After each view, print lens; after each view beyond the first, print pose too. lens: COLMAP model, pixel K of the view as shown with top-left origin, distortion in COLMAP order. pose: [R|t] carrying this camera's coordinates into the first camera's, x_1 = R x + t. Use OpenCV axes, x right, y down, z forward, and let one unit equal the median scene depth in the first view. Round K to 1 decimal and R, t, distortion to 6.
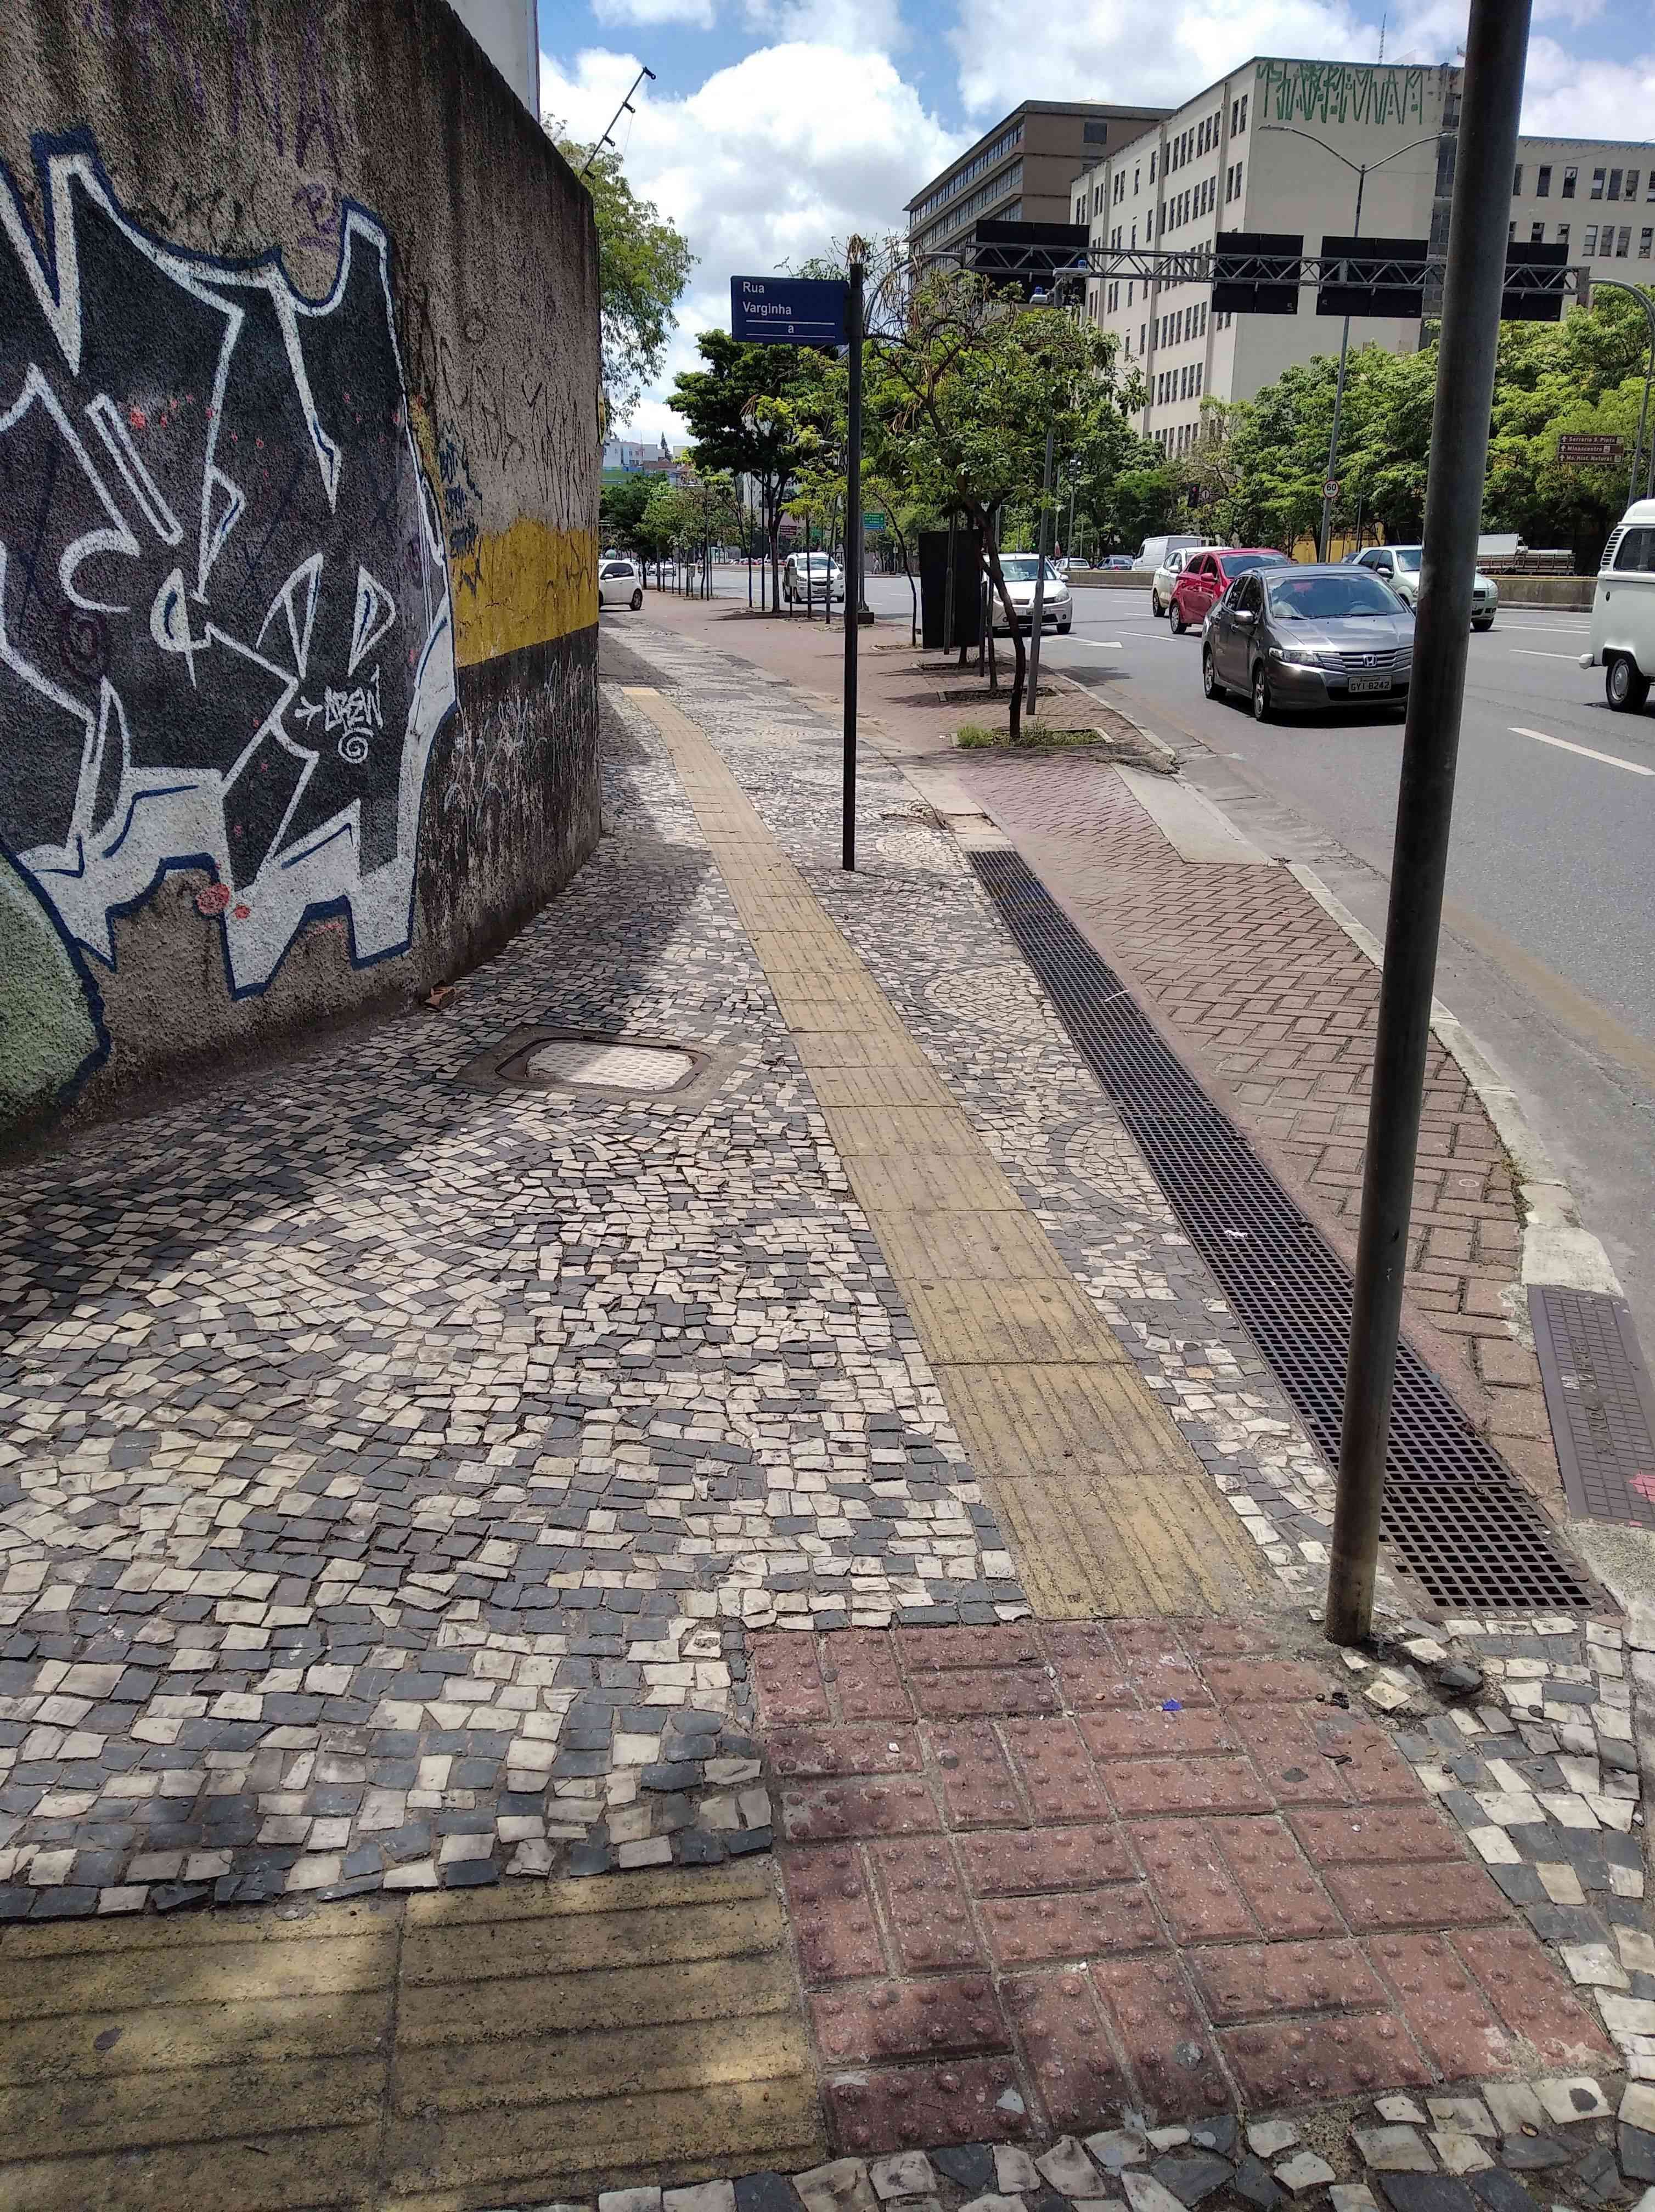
lens RADIAL K [[1717.9, 0, 837.6], [0, 1717.9, 1107.3], [0, 0, 1]] dist [0.100302, -0.248718]
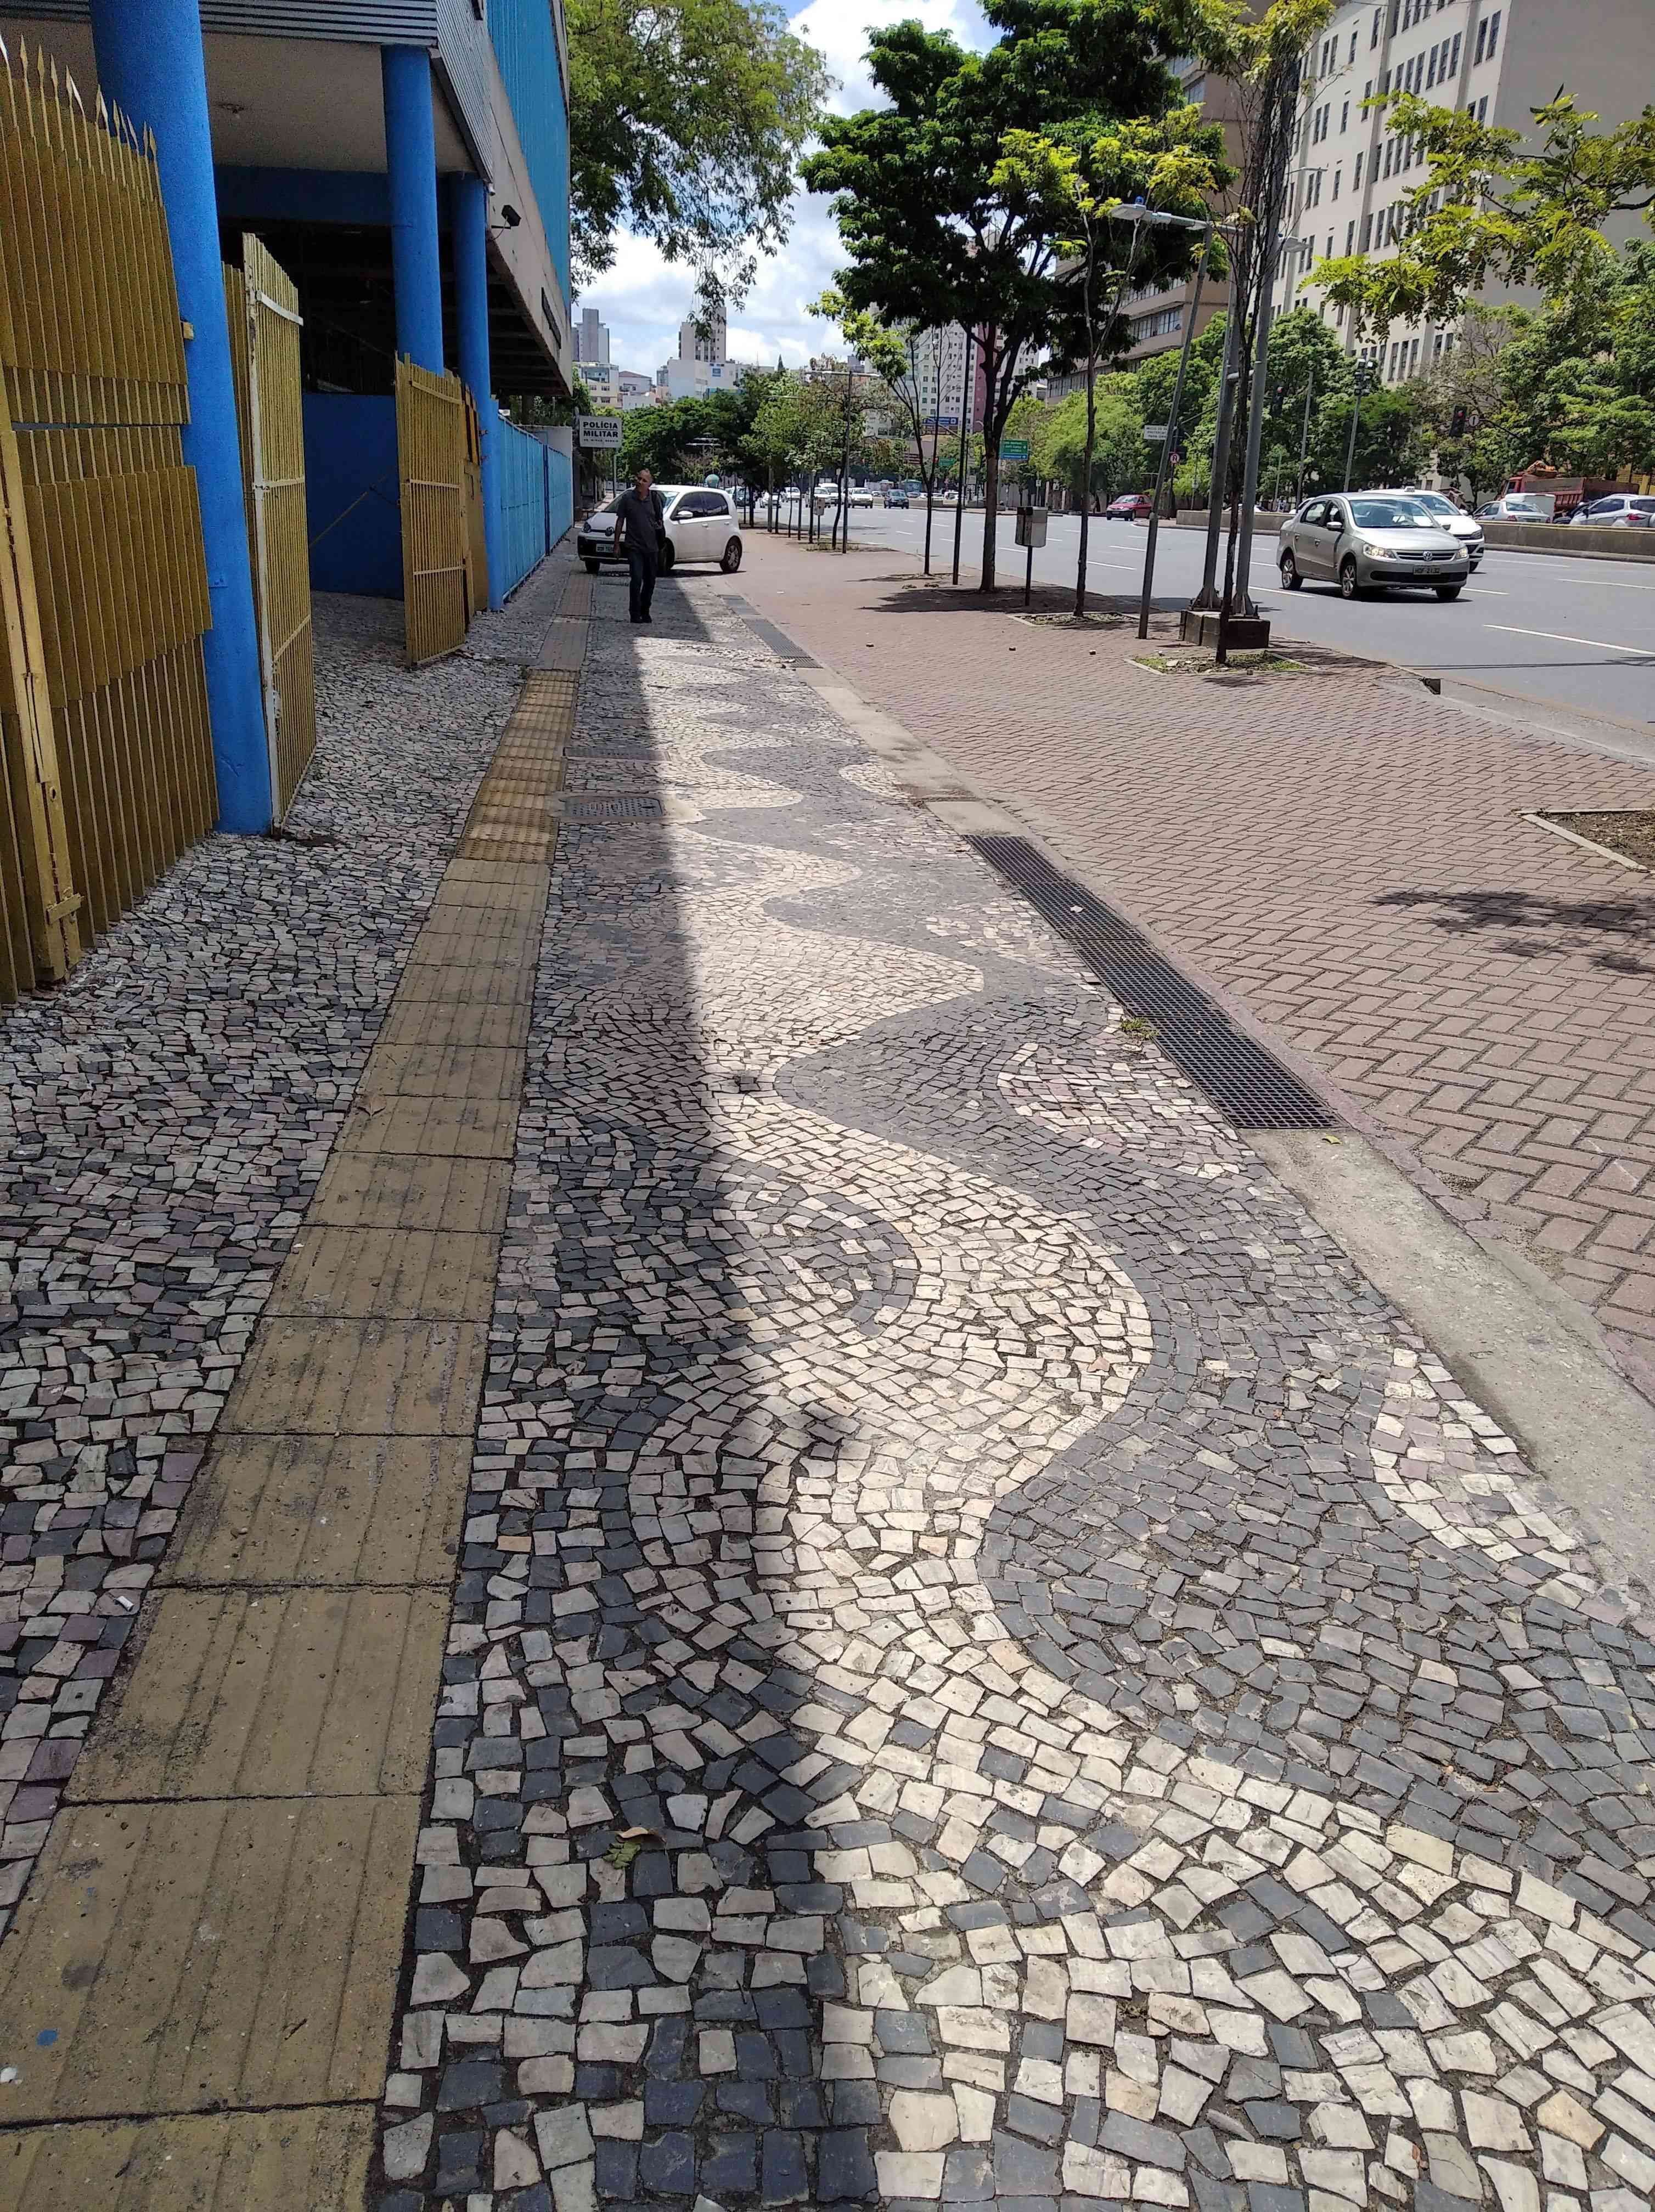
lens RADIAL K [[1705.9, 0, 827.5], [0, 1705.9, 1106.0], [0, 0, 1]] dist [0.042302, -0.067358]
pose [[0.997488, 0.043971, -0.055541, -0.087538], [-0.041822, 0.998353, 0.039282, -0.266087], [0.057177, -0.036861, 0.997683, 0.843218]]
